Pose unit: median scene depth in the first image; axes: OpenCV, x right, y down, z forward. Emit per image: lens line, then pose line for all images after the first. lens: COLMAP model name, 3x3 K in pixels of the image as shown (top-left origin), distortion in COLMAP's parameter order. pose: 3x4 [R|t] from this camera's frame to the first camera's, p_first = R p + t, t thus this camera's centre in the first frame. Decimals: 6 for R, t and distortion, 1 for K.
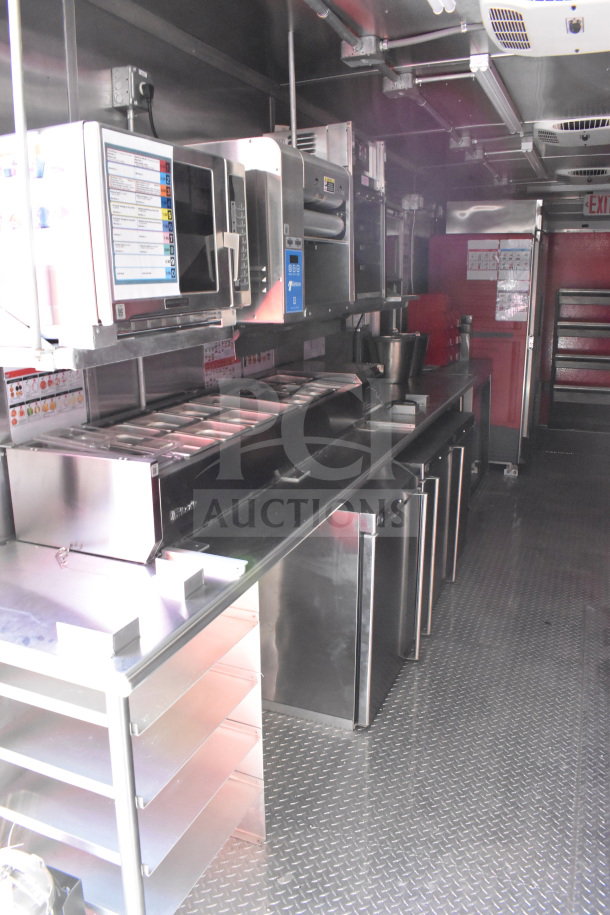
lens RADIAL K [[717.8, 0, 292.7], [0, 717.8, 468.4], [0, 0, 1]] dist [-0.102140, 0.025378]
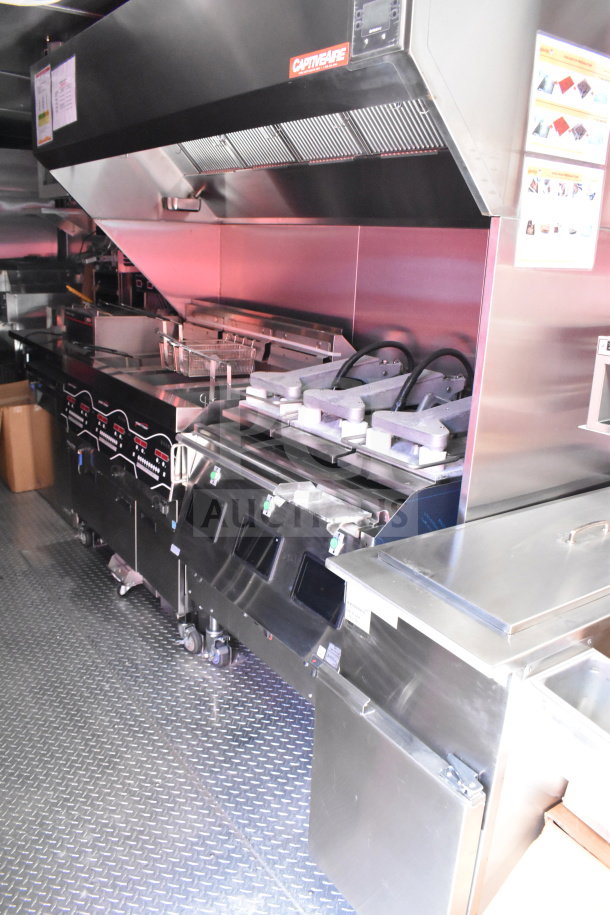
lens RADIAL K [[717.8, 0, 291.3], [0, 717.8, 470.4], [0, 0, 1]] dist [-0.102140, 0.025378]
pose [[0.534193, -0.222005, 0.815691, -0.188870], [0.165334, 0.973704, 0.156735, -0.017113], [-0.829037, 0.051134, 0.556850, 0.083741]]
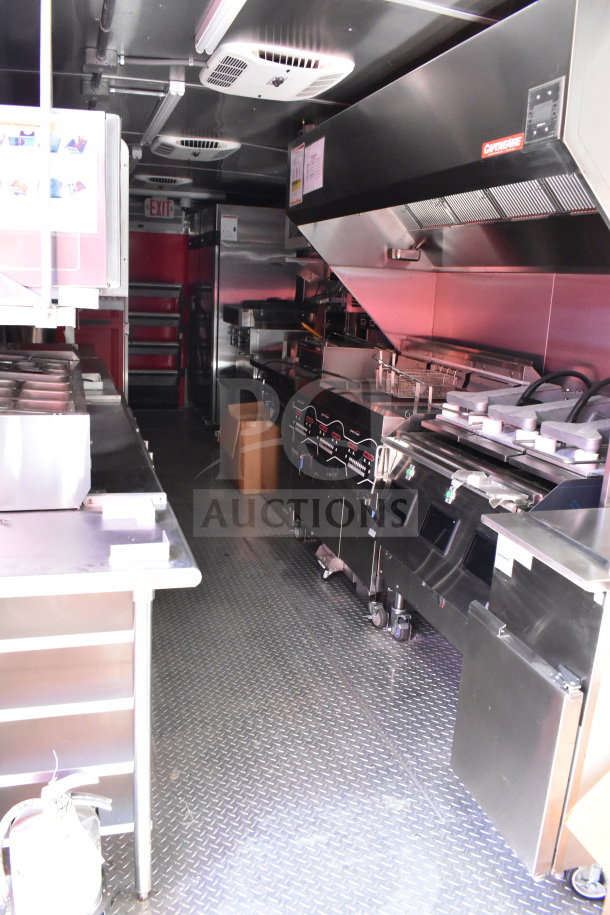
lens RADIAL K [[717.8, 0, 289.4], [0, 717.8, 472.3], [0, 0, 1]] dist [-0.102140, 0.025378]
pose [[0.765600, -0.114620, 0.633023, -0.303873], [0.107650, 0.992951, 0.049596, 0.026934], [-0.634246, 0.030174, 0.772543, -0.027541]]
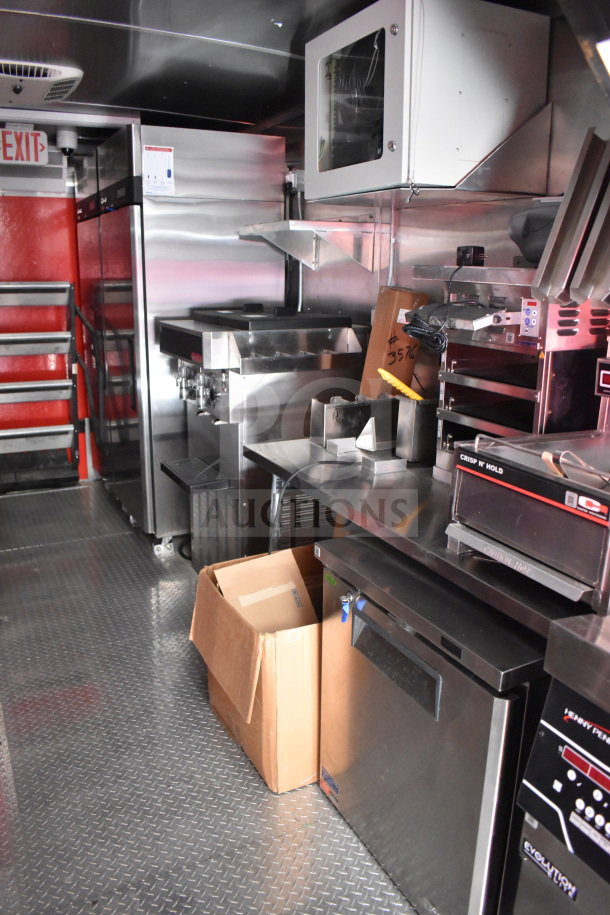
lens RADIAL K [[717.8, 0, 300.0], [0, 717.8, 462.4], [0, 0, 1]] dist [-0.102140, 0.025378]
pose [[0.647444, -0.174296, 0.741915, 0.173622], [0.172814, 0.981715, 0.079822, -0.189105], [-0.742261, 0.076533, 0.665726, 0.743722]]
